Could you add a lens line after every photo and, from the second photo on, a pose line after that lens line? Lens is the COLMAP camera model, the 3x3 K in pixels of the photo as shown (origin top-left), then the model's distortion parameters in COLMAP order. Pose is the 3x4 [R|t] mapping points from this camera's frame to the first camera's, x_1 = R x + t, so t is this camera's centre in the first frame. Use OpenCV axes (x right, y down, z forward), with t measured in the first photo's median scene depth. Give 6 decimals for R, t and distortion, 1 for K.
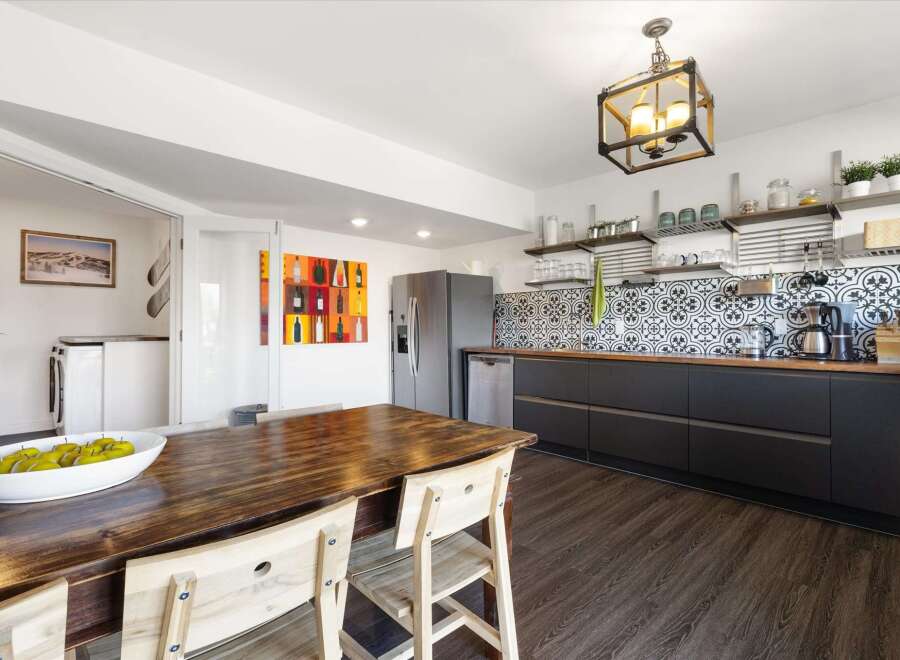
lens RADIAL K [[447.6, 0, 449.0], [0, 447.6, 325.7], [0, 0, 1]] dist [-0.003272, -0.000913]
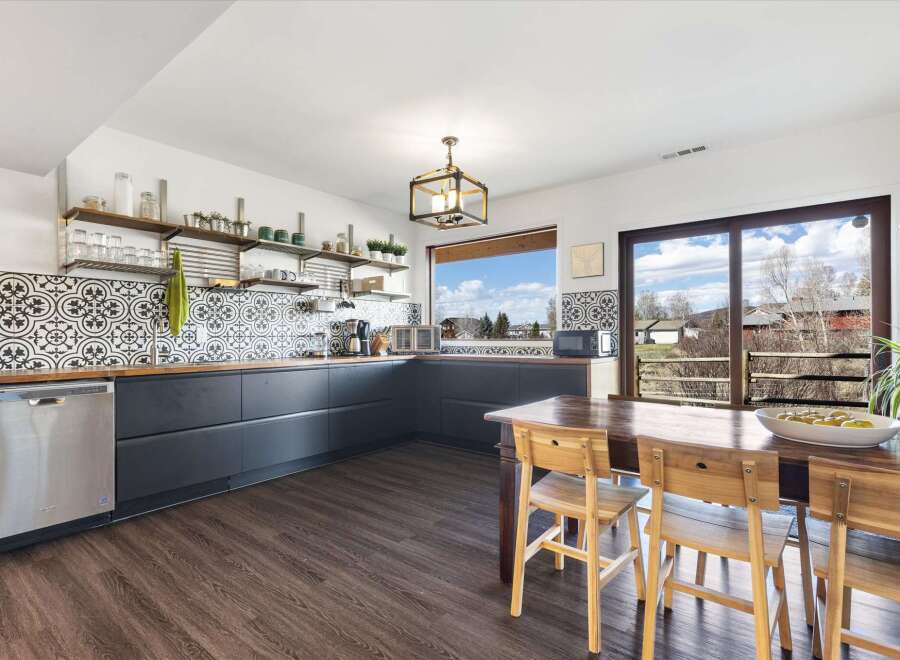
lens RADIAL K [[466.1, 0, 449.9], [0, 466.1, 332.9], [0, 0, 1]] dist [0.033906, -0.000357]
pose [[-0.139861, 0.006509, 0.990150, -0.513547], [-0.002996, 0.999971, -0.006997, 0.003931], [-0.990167, -0.003945, -0.139838, 0.550448]]
